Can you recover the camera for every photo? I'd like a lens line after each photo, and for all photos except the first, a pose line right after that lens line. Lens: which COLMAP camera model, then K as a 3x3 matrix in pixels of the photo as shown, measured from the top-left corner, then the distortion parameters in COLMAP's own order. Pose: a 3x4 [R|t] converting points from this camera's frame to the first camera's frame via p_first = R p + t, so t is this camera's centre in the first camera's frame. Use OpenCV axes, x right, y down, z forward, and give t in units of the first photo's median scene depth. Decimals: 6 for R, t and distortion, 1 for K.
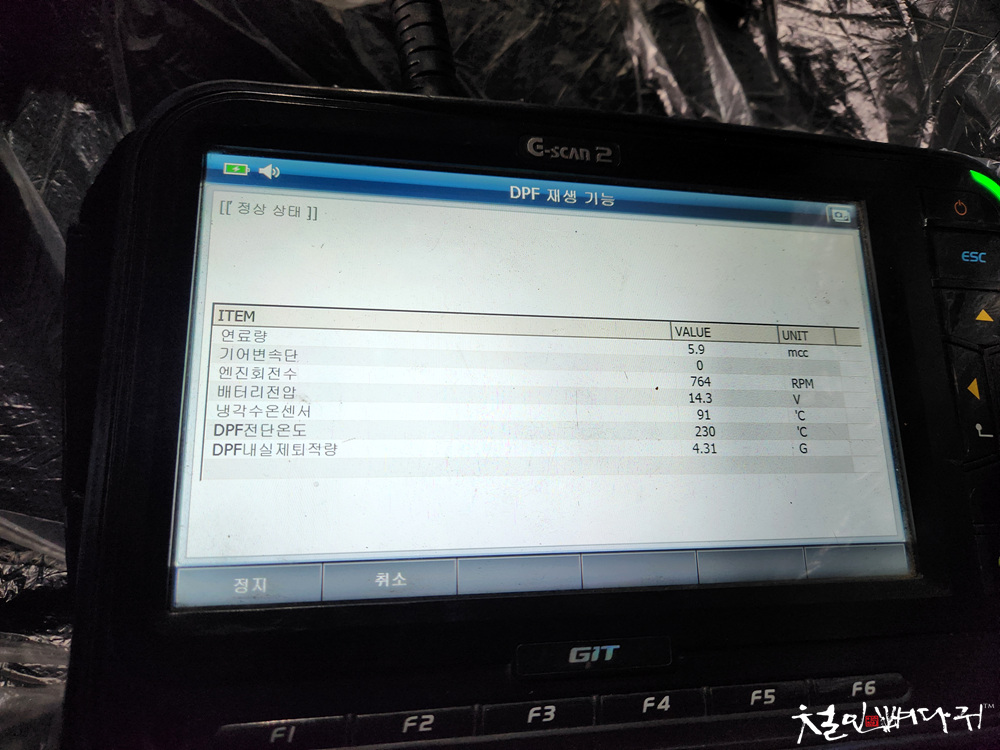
lens RADIAL K [[669.6, 0, 500.0], [0, 669.6, 375.0], [0, 0, 1]] dist [0.054369, -0.050276]
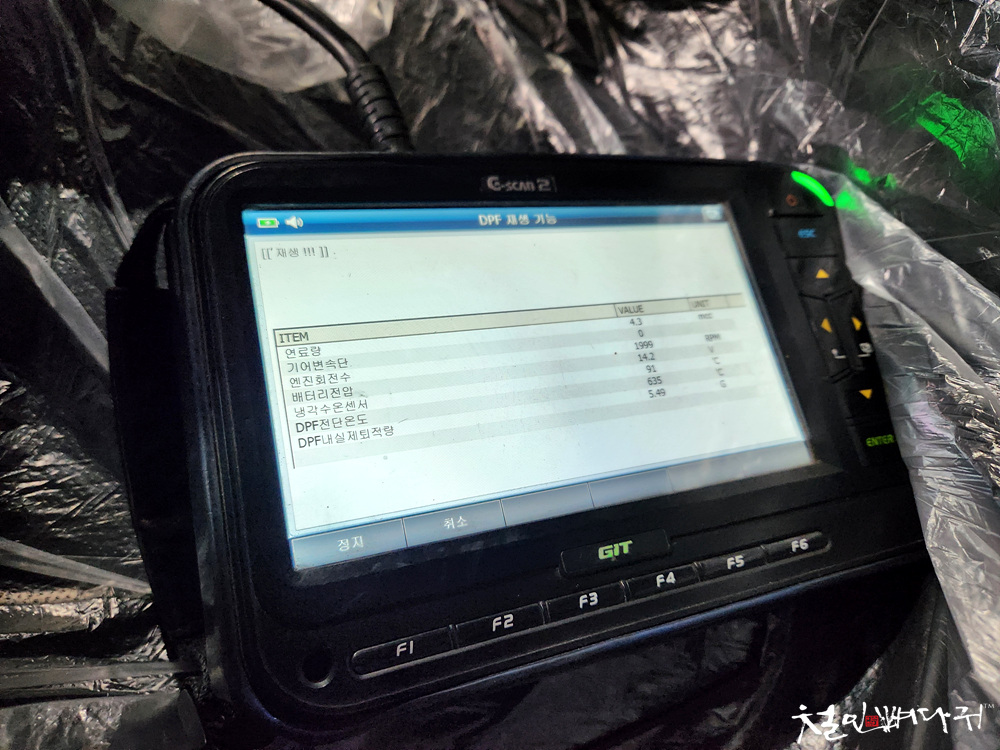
lens RADIAL K [[657.9, 0, 492.6], [0, 657.9, 382.5], [0, 0, 1]] dist [0.081923, -0.081993]
pose [[0.971587, -0.151477, 0.181860, -0.230632], [0.163227, 0.985249, -0.051394, 0.098340], [-0.171392, 0.079618, 0.981981, -0.209274]]
